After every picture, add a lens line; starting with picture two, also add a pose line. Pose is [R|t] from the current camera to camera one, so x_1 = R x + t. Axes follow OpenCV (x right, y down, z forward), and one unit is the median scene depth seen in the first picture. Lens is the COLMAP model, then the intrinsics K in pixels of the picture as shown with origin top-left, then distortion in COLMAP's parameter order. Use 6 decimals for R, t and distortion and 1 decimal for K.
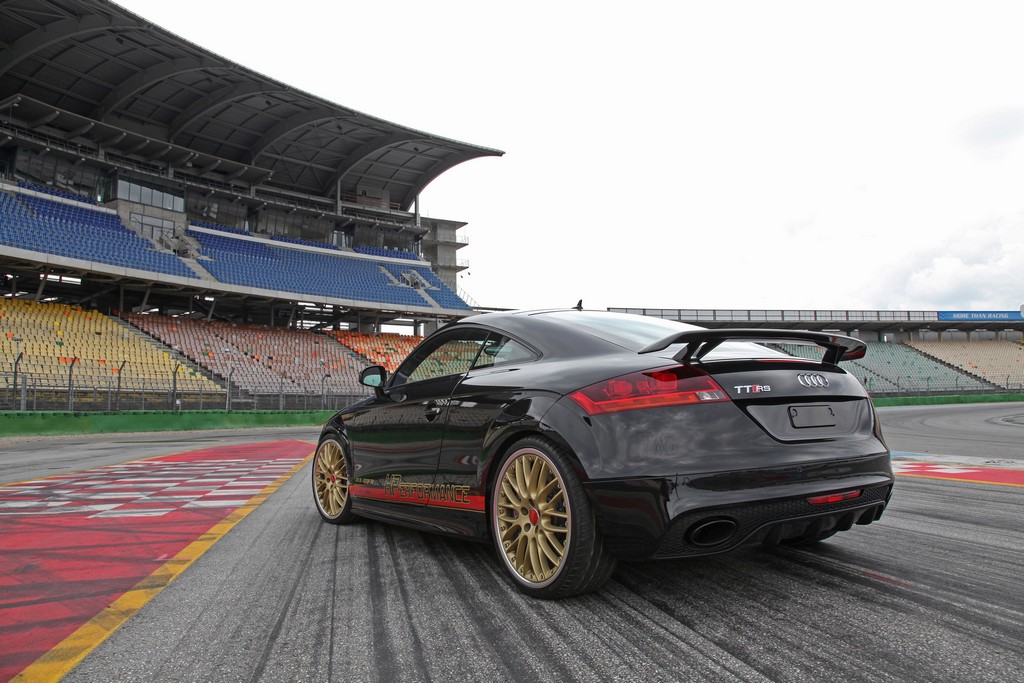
lens RADIAL K [[704.9, 0, 512.0], [0, 704.9, 341.5], [0, 0, 1]] dist [-0.111215, 0.001784]
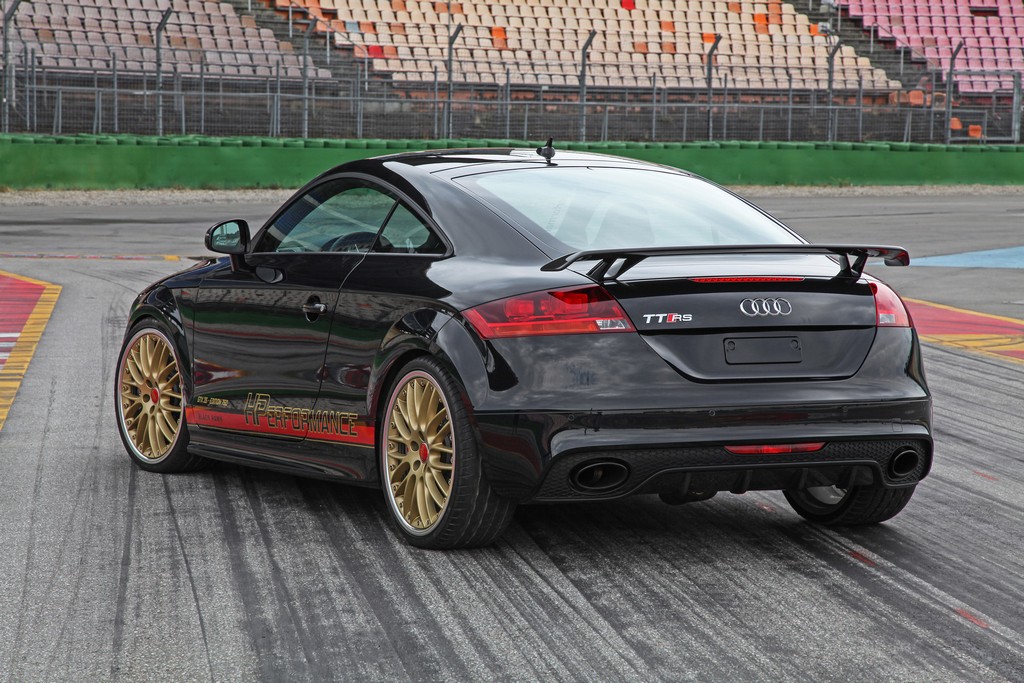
lens RADIAL K [[2950.1, 0, 512.0], [0, 2950.1, 341.5], [0, 0, 1]] dist [0.671691, 1.339870]
pose [[0.995750, 0.039146, -0.083368, 0.404135], [-0.024142, 0.984464, 0.173917, -0.472562], [0.088881, -0.171165, 0.981225, -2.312674]]
